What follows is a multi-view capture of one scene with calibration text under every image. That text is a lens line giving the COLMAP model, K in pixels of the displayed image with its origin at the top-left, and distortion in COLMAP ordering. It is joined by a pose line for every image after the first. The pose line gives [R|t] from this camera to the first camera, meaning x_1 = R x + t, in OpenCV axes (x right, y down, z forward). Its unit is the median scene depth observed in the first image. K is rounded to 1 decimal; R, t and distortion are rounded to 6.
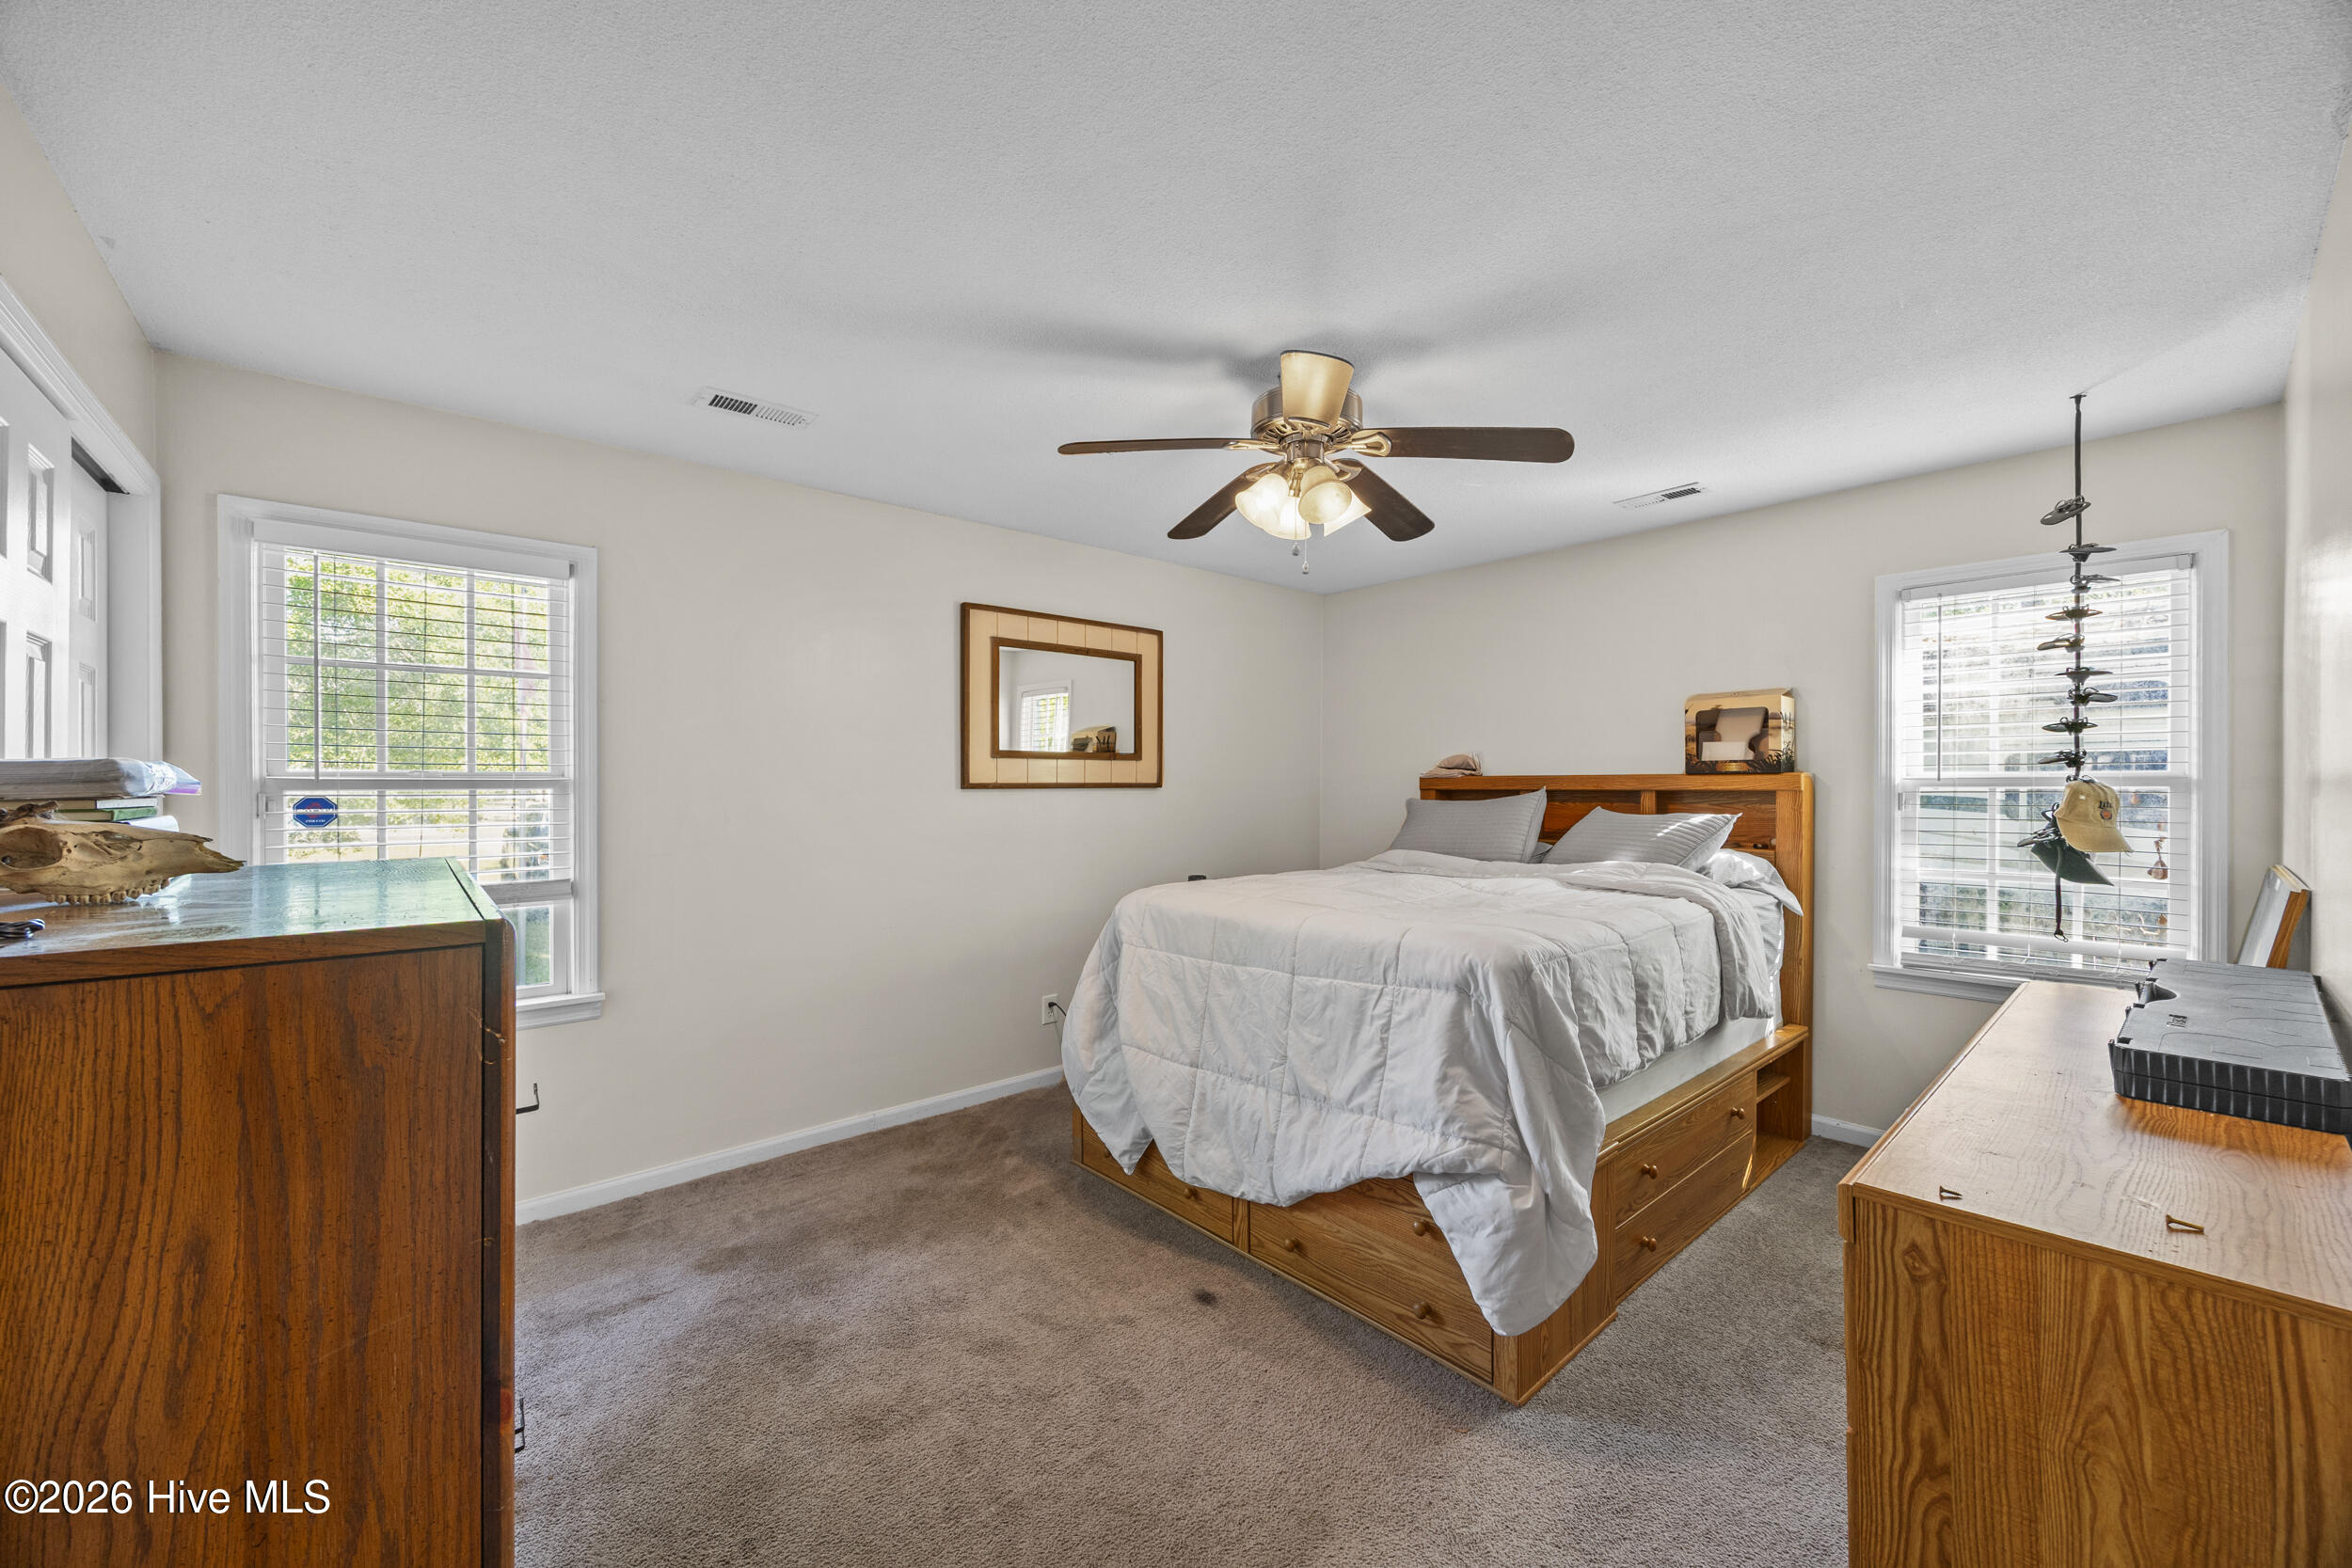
lens RADIAL K [[902.5, 0, 1169.7], [0, 902.5, 786.5], [0, 0, 1]] dist [0.000399, 0.000012]
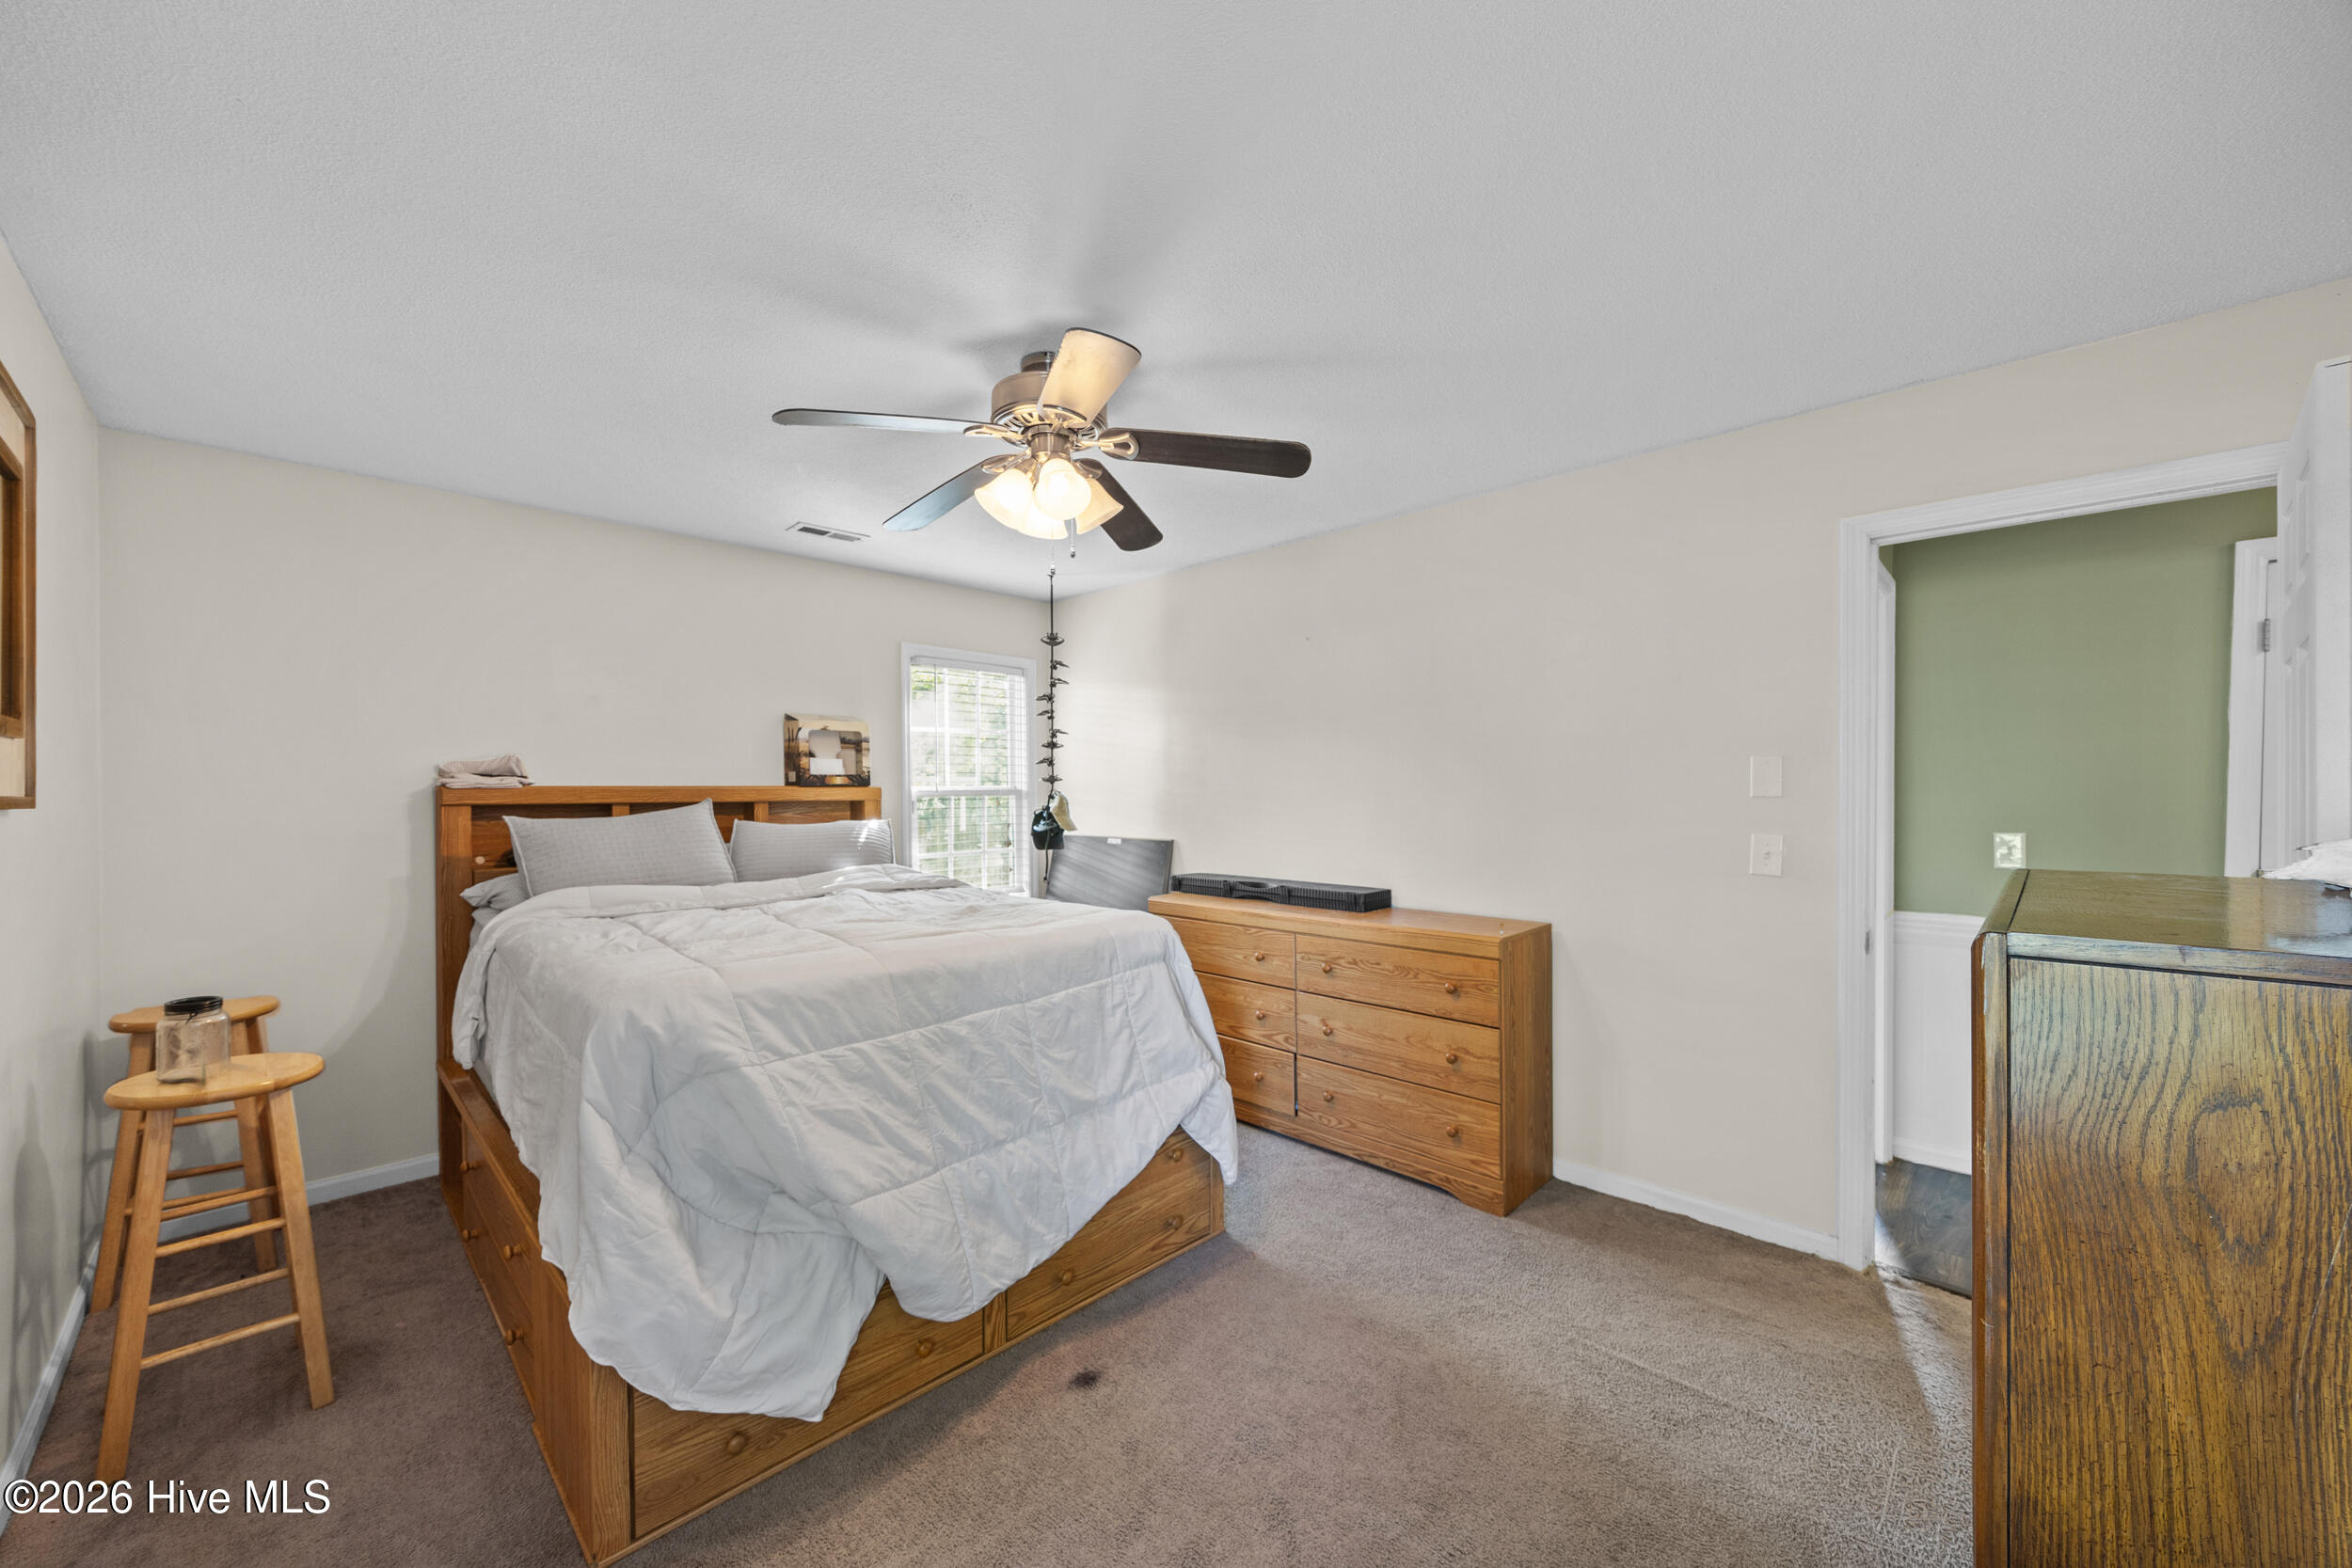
lens RADIAL K [[902.5, 0, 1167.3], [0, 902.5, 787.9], [0, 0, 1]] dist [0.000399, 0.000012]
pose [[-0.079456, 0.005363, 0.996824, -0.751573], [0.006071, 0.999970, -0.004896, -0.005050], [-0.996820, 0.005662, -0.079486, 0.875184]]
